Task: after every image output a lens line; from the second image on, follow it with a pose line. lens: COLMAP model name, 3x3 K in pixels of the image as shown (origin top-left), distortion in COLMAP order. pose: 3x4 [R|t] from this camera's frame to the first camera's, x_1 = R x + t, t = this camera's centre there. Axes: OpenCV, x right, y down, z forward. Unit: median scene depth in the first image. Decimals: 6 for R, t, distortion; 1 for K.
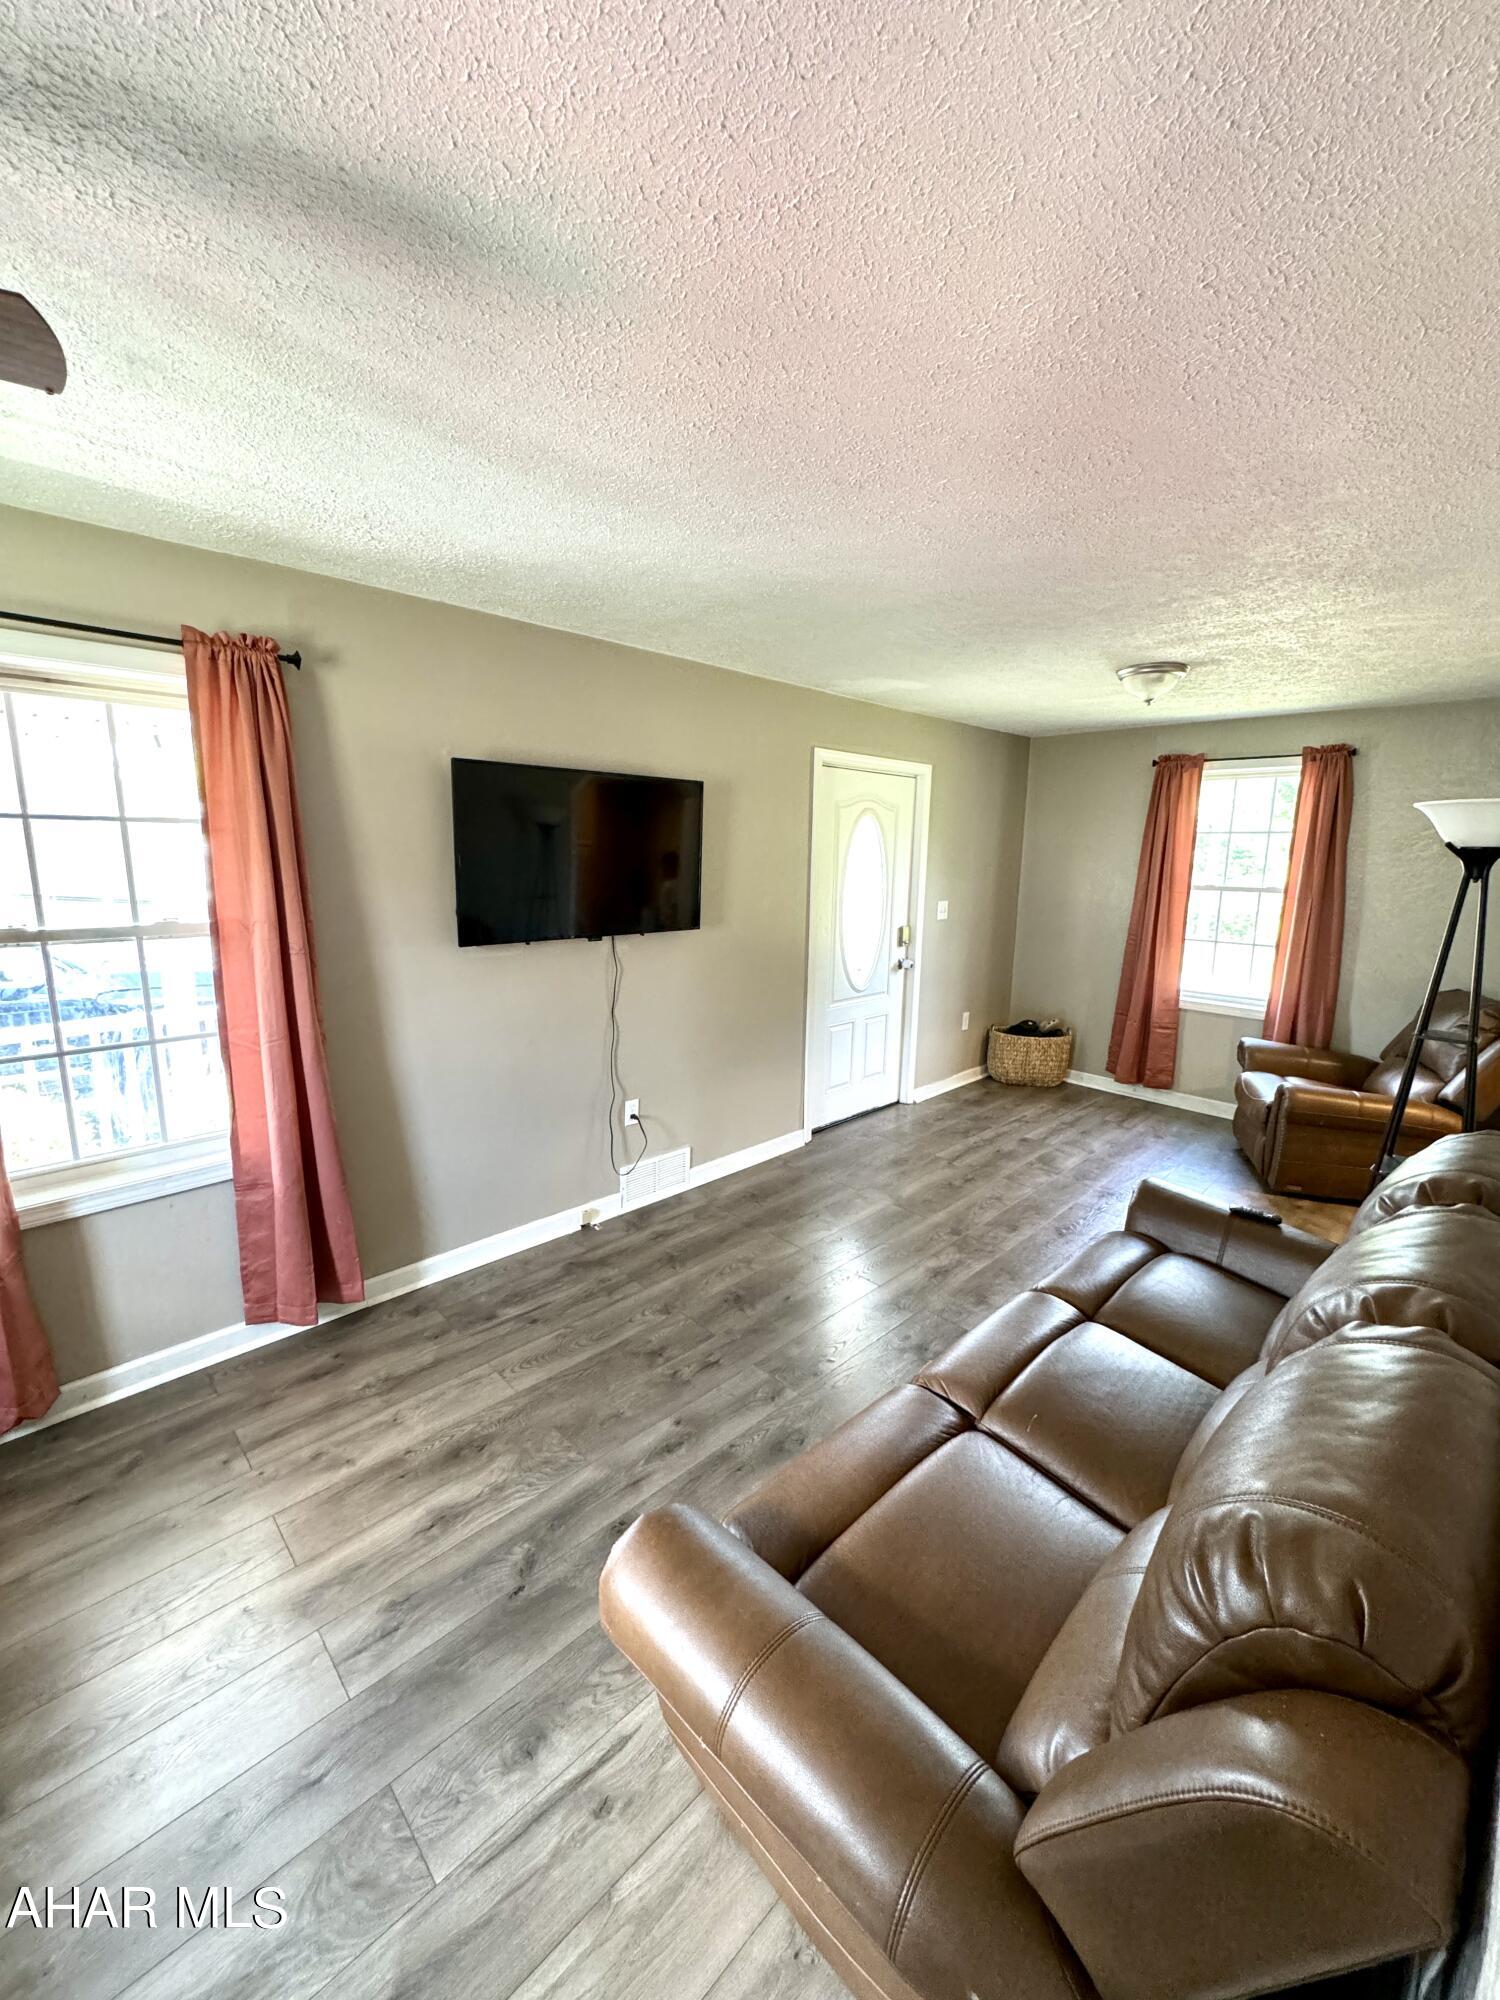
lens RADIAL K [[793.9, 0, 750.0], [0, 793.9, 1000.0], [0, 0, 1]] dist [-0.003741, 0.000127]
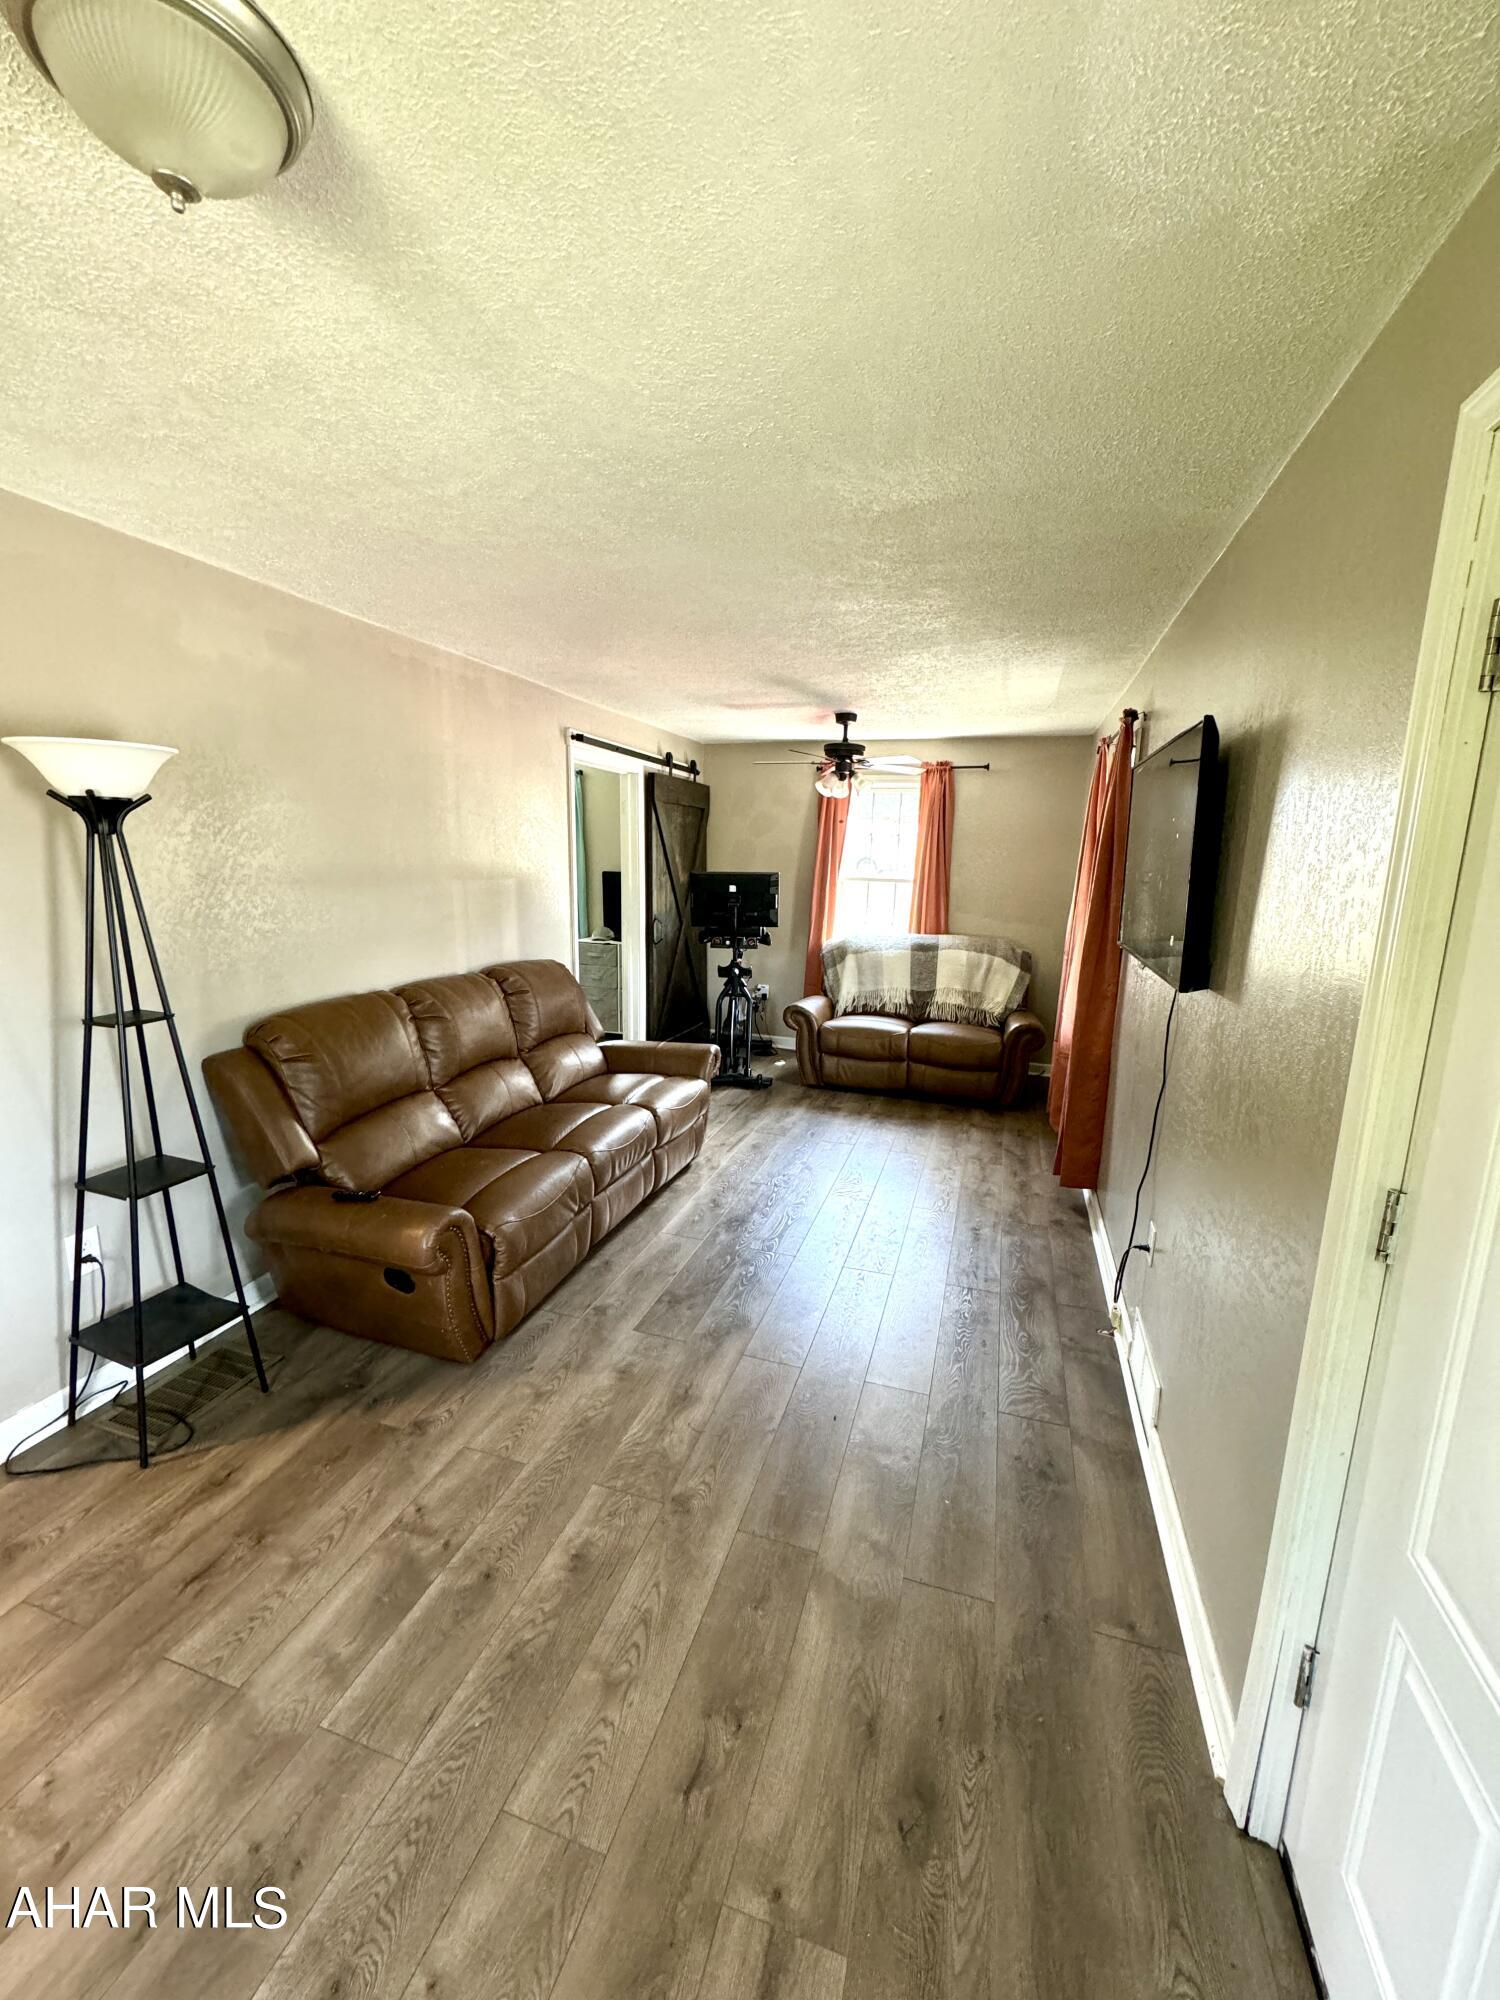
lens RADIAL K [[793.9, 0, 750.0], [0, 793.9, 1000.0], [0, 0, 1]] dist [-0.003741, 0.000127]
pose [[-0.884220, 0.049990, -0.464387, 0.493318], [-0.123341, 0.933971, 0.335387, -0.254309], [0.450490, 0.353834, -0.819671, 1.458145]]
